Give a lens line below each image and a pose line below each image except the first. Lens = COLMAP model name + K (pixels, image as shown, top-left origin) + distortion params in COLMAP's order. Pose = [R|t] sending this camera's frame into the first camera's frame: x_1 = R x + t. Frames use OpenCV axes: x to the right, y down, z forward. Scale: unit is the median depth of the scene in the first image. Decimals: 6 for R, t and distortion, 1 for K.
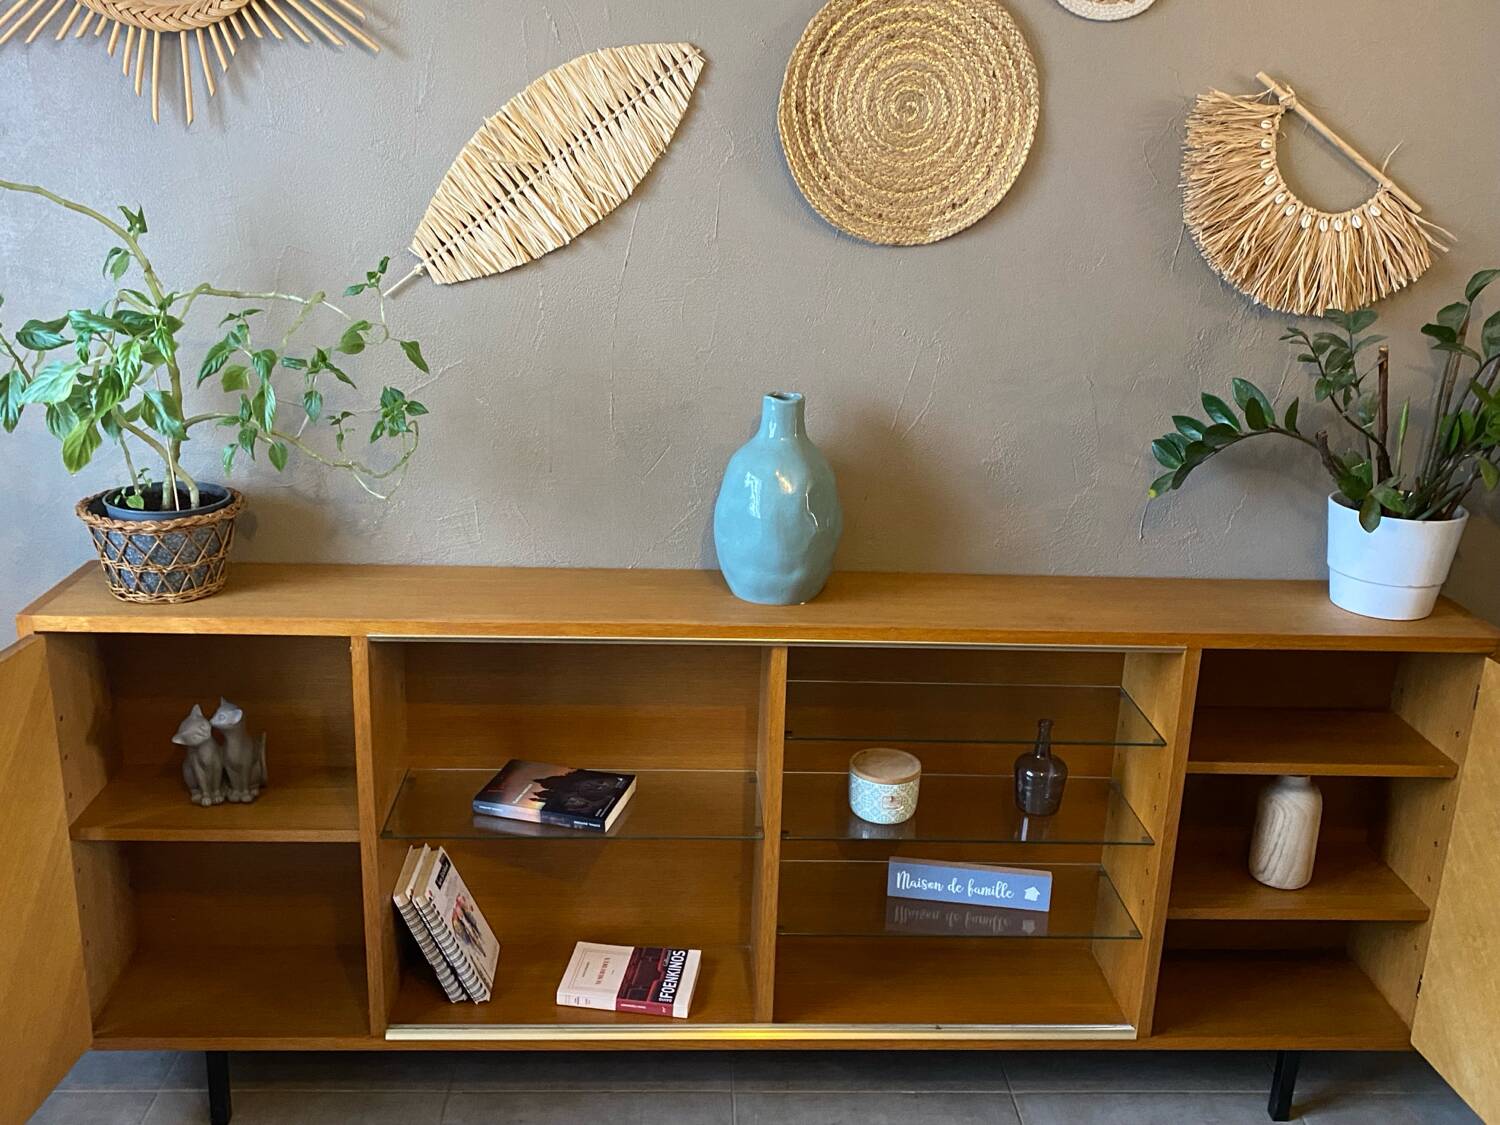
lens RADIAL K [[1383.7, 0, 746.4], [0, 1383.7, 554.4], [0, 0, 1]] dist [-0.006105, 0.000000]
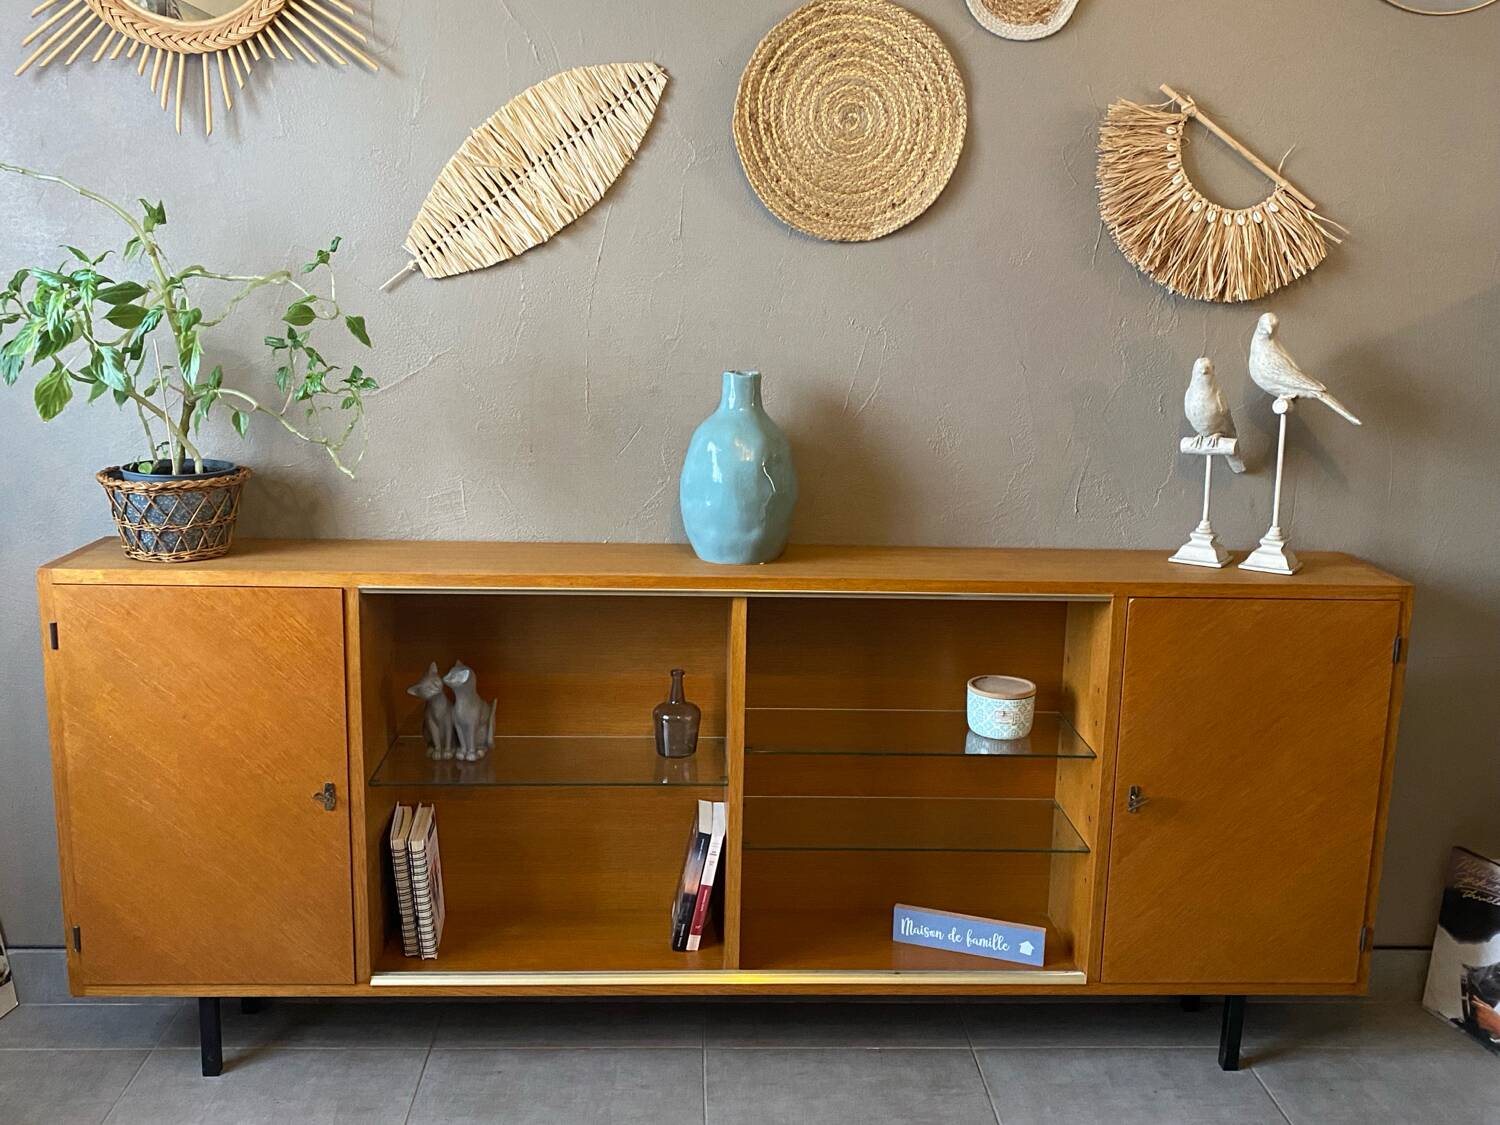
lens RADIAL K [[1383.7, 0, 755.5], [0, 1383.7, 552.7], [0, 0, 1]] dist [-0.006105, 0.000000]
pose [[0.999955, -0.009445, 0.000199, 0.036277], [0.009422, 0.995523, -0.094053, 0.130442], [0.000690, 0.094051, 0.995567, -0.081924]]
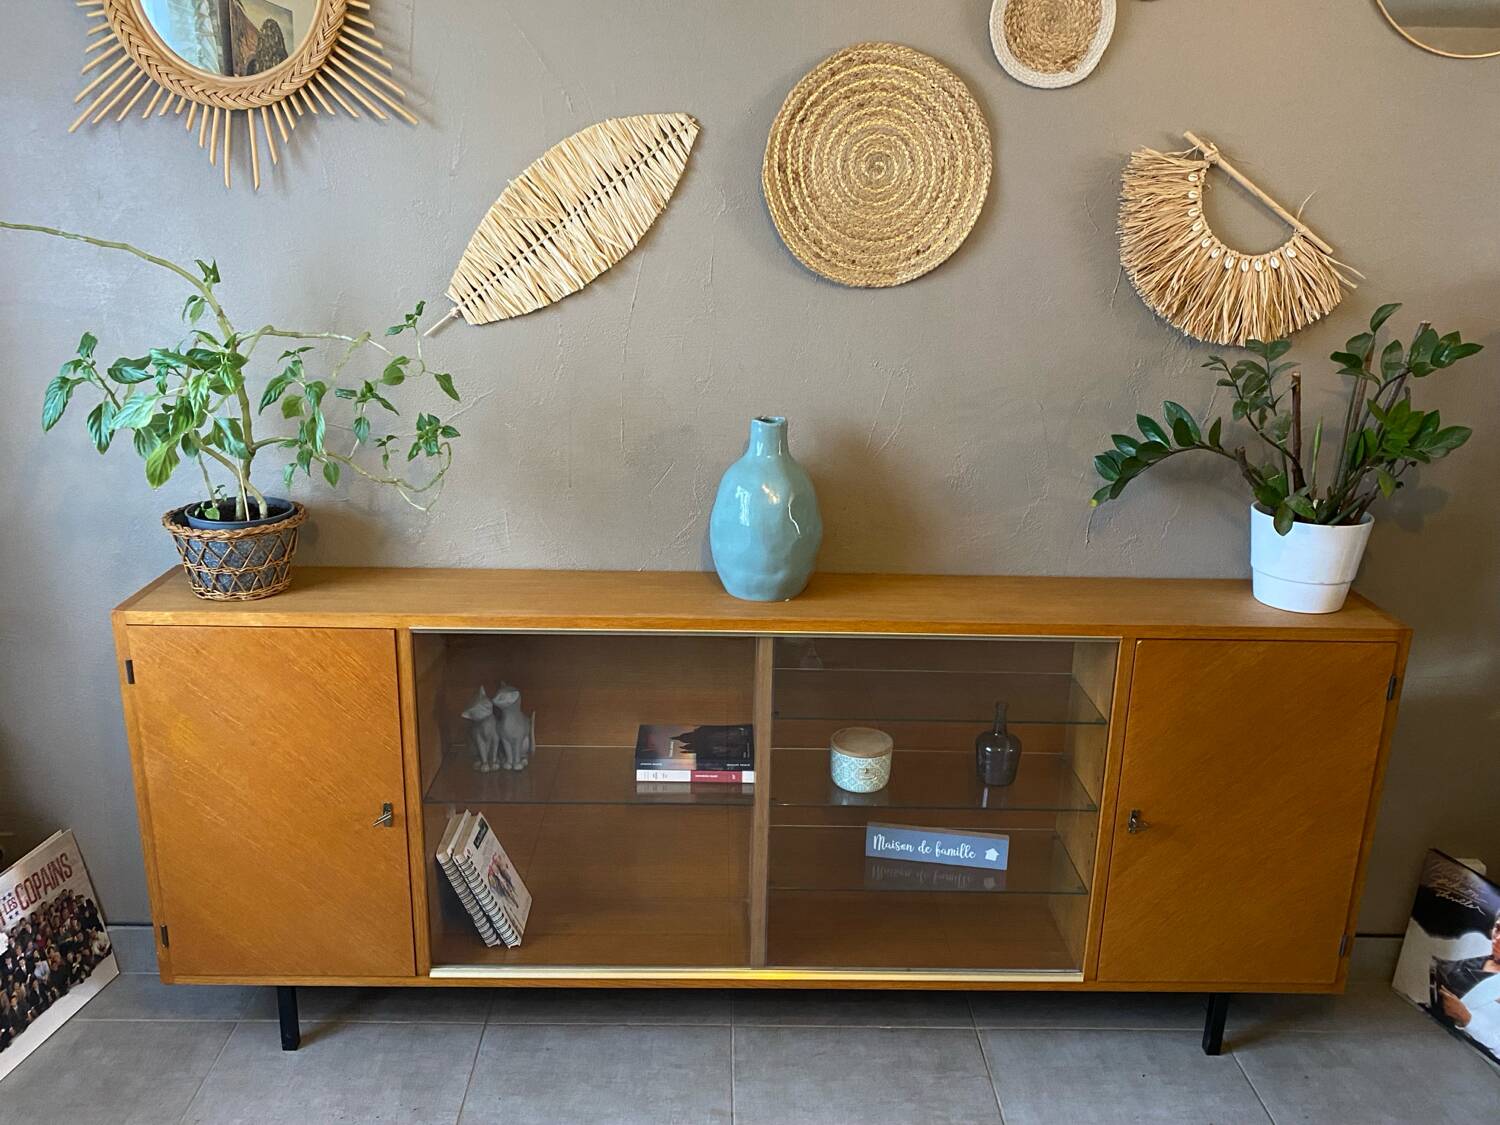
lens RADIAL K [[1232.3, 0, 744.9], [0, 1232.3, 573.5], [0, 0, 1]] dist [-0.010915, 0.007707]
pose [[0.999577, -0.003113, -0.028918, 0.035559], [0.003238, 0.999986, 0.004249, 0.009067], [0.028905, -0.004341, 0.999573, -0.024044]]
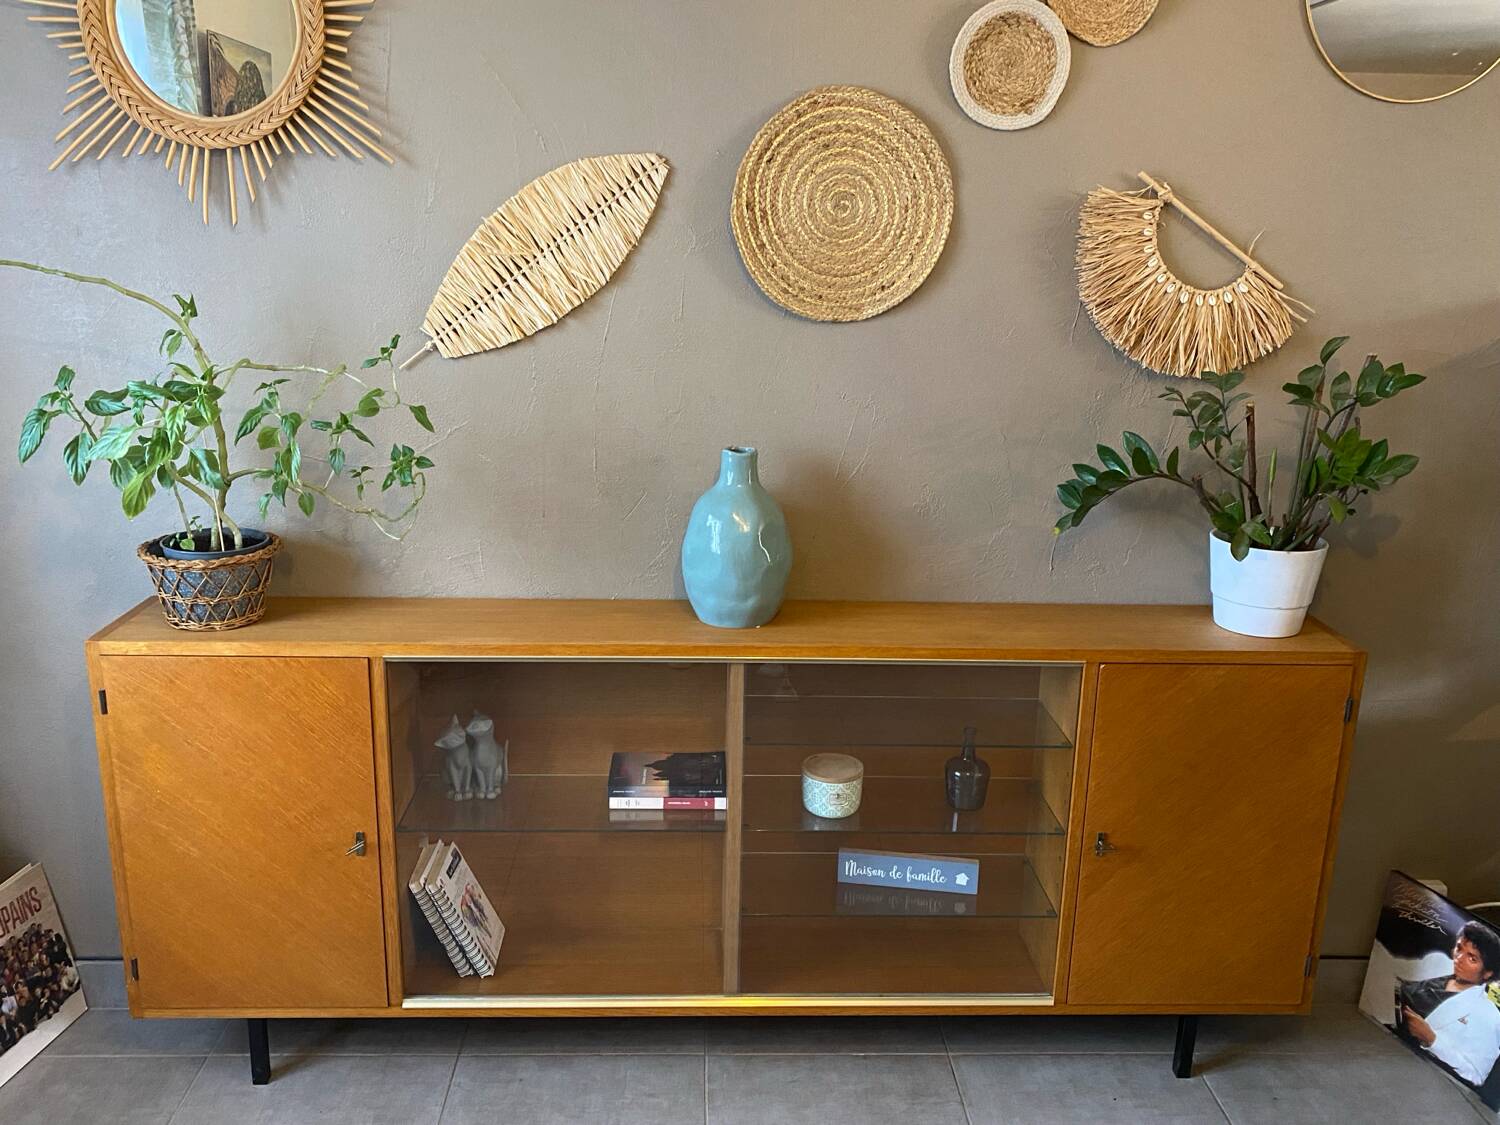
lens RADIAL K [[1232.3, 0, 747.5], [0, 1232.3, 567.1], [0, 0, 1]] dist [-0.010915, 0.007707]
pose [[0.999926, -0.008600, -0.008623, 0.041872], [0.008333, 0.999500, -0.030507, 0.016429], [0.008881, 0.030433, 0.999497, -0.040340]]
